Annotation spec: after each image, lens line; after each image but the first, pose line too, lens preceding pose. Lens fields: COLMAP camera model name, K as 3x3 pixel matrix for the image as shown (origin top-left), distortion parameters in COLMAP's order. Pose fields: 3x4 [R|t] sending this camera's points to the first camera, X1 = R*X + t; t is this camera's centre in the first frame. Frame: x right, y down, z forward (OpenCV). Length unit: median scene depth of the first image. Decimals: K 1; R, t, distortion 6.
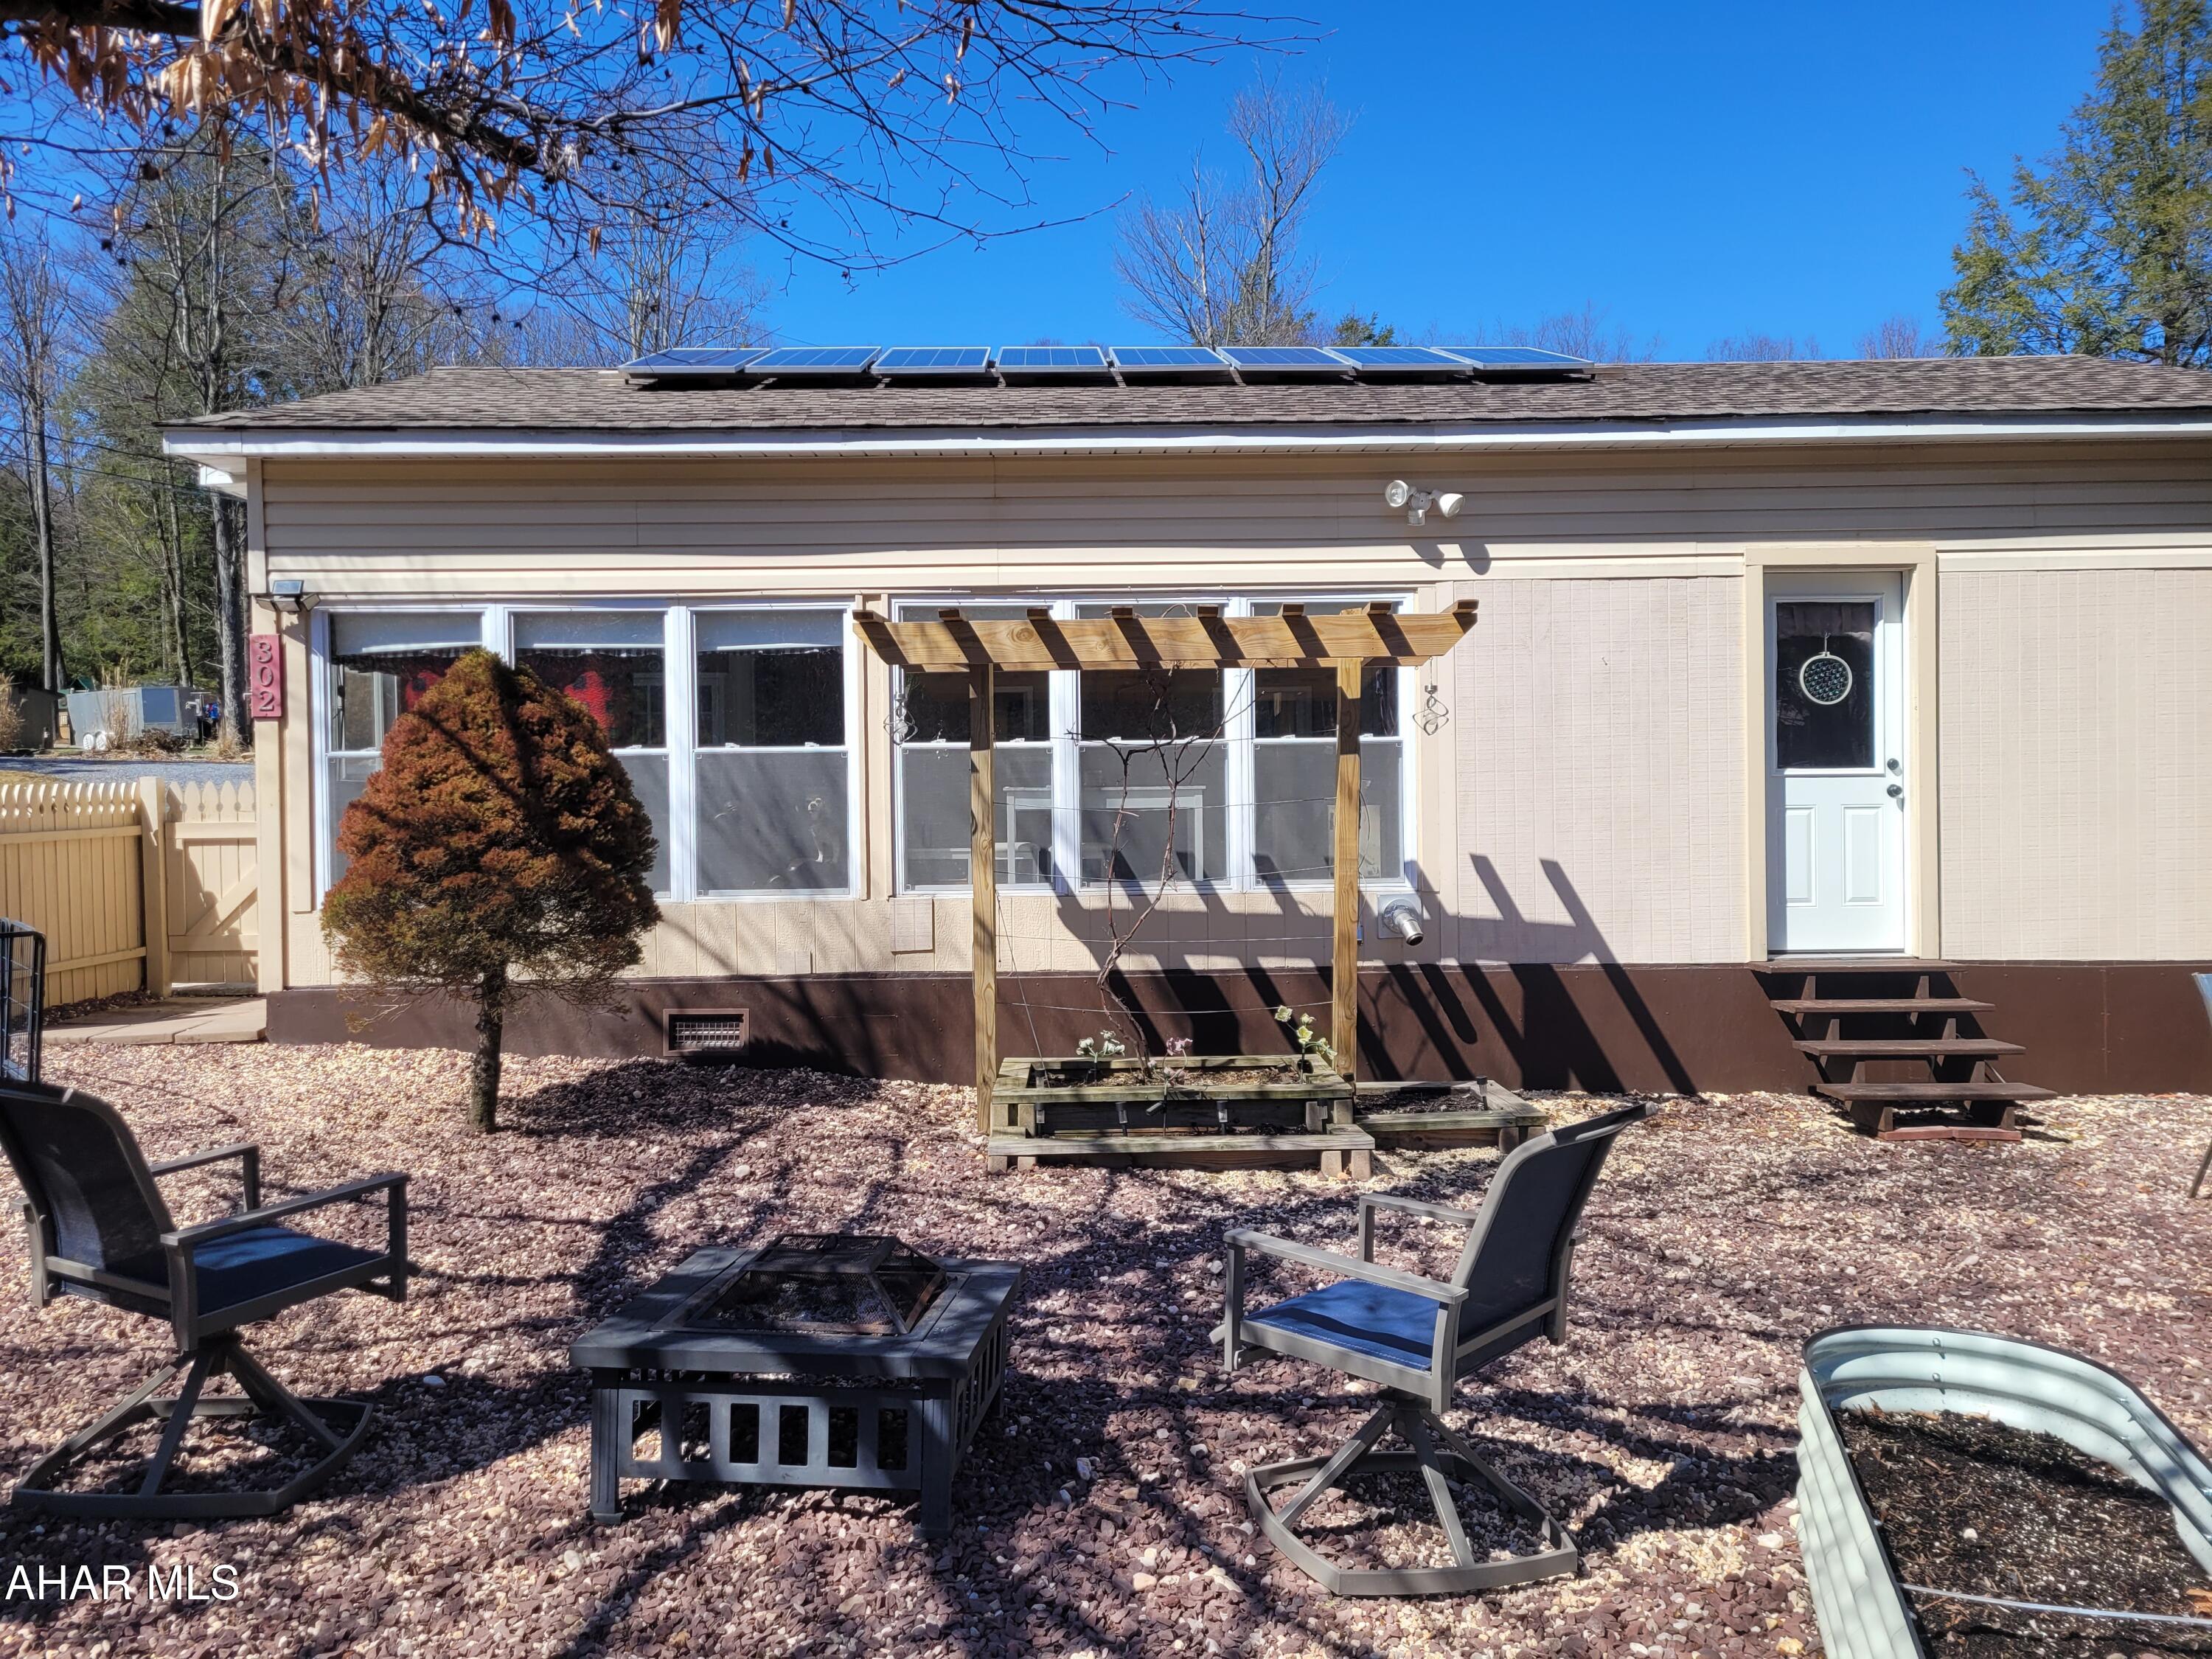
lens RADIAL K [[1962.3, 0, 1116.0], [0, 1962.3, 810.7], [0, 0, 1]] dist [0.050091, -0.007847]
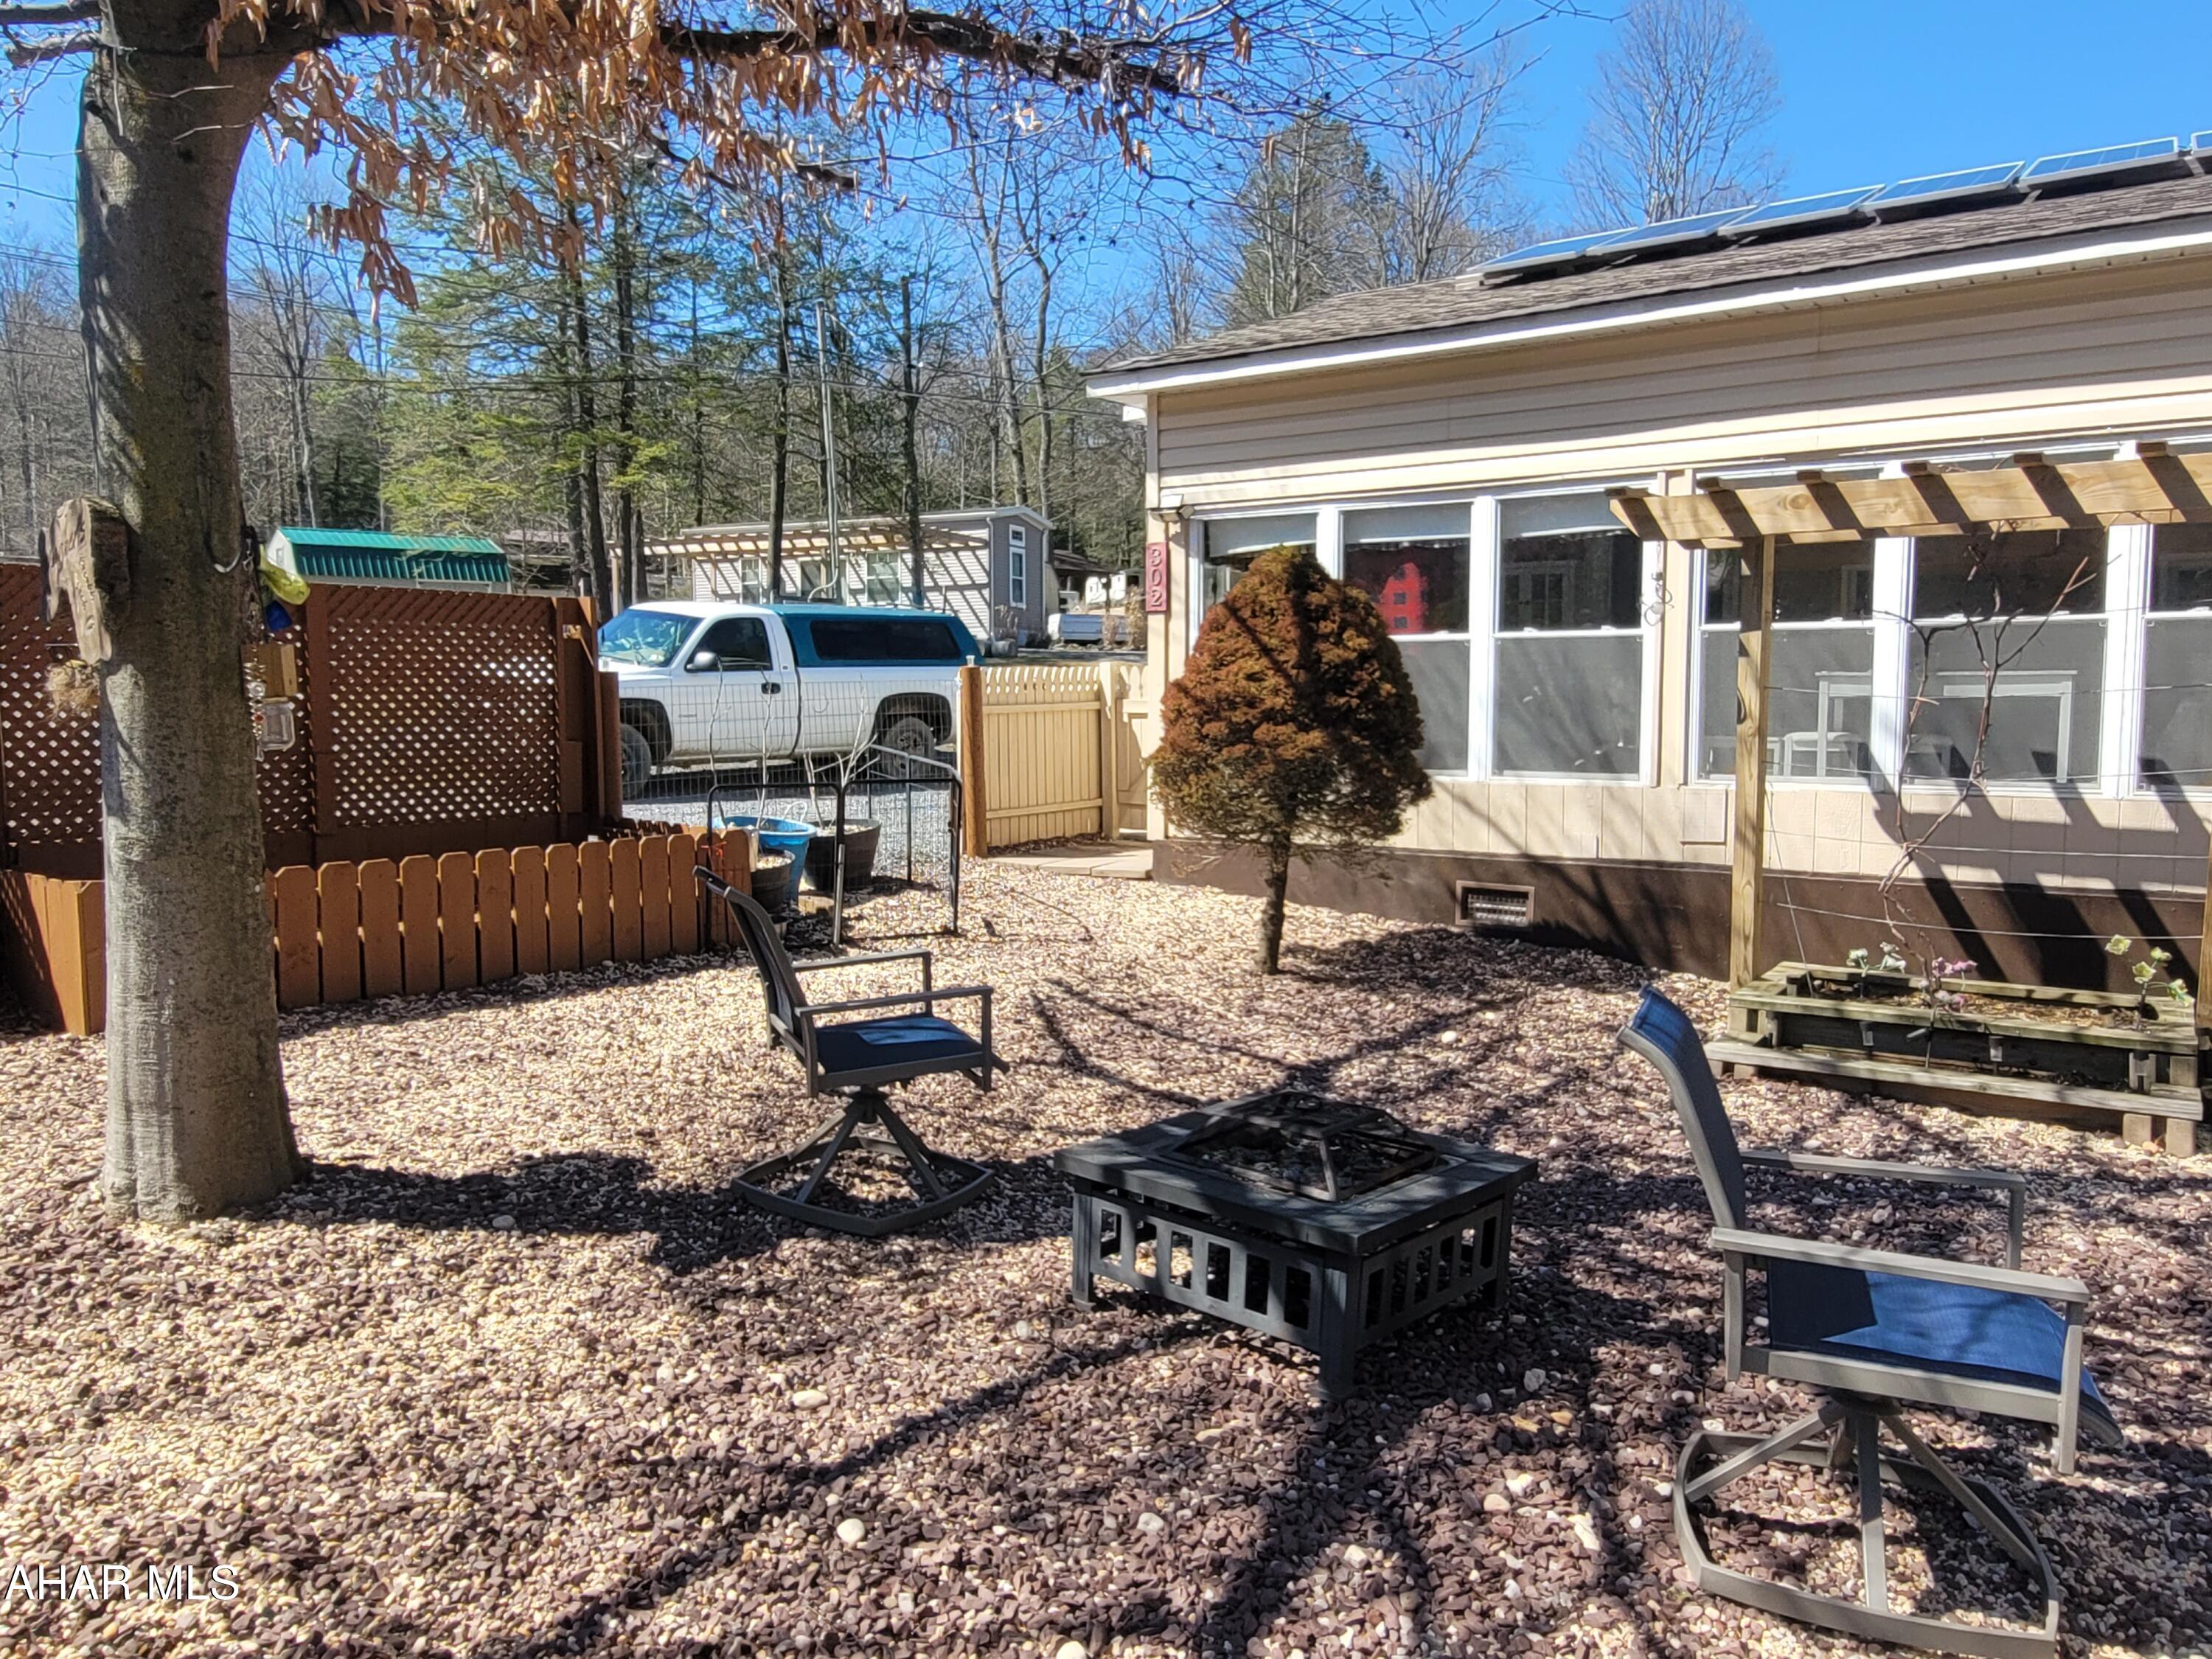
lens RADIAL K [[1756.6, 0, 1094.5], [0, 1756.6, 834.9], [0, 0, 1]] dist [0.029646, -0.001184]
pose [[0.766612, 0.061824, -0.639127, 0.228308], [-0.016906, 0.996952, 0.076158, 0.007251], [0.641888, -0.047579, 0.765321, 0.151080]]
